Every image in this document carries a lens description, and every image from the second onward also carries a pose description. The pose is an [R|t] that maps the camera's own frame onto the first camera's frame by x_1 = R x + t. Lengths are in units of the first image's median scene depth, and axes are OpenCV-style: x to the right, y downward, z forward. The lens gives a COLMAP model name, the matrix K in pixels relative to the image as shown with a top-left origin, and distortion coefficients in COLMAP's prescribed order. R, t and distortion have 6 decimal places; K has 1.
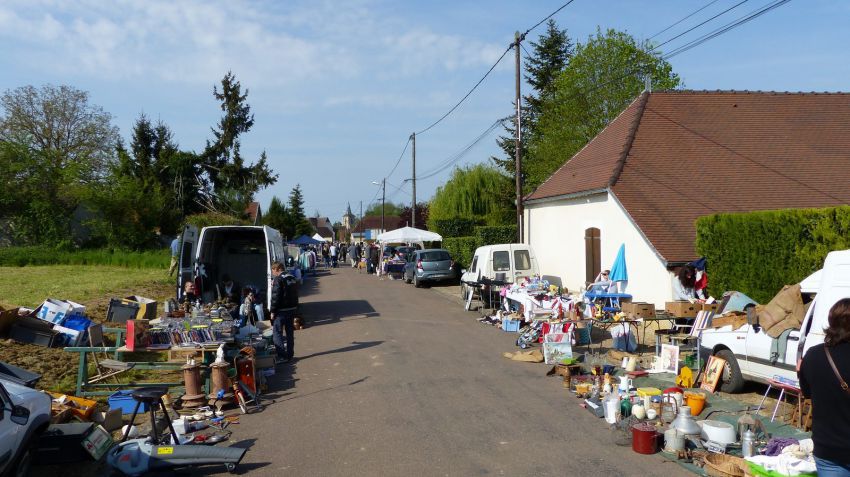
lens RADIAL K [[654.3, 0, 426.7], [0, 654.3, 238.6], [0, 0, 1]] dist [-0.008345, -0.002223]
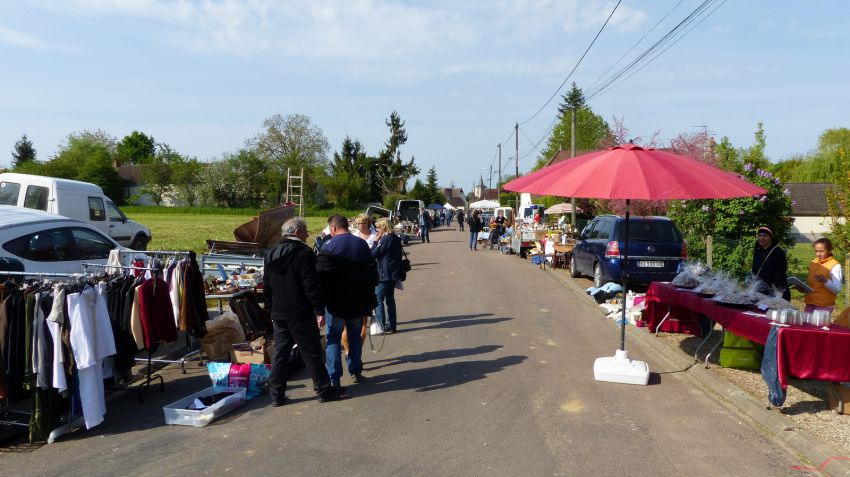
lens RADIAL K [[654.3, 0, 425.1], [0, 654.3, 239.0], [0, 0, 1]] dist [-0.008345, -0.002223]
pose [[0.978057, 0.021264, -0.207248, 0.151605], [-0.011606, 0.998794, 0.047707, 0.006071], [0.208012, -0.044255, 0.977125, -0.720944]]
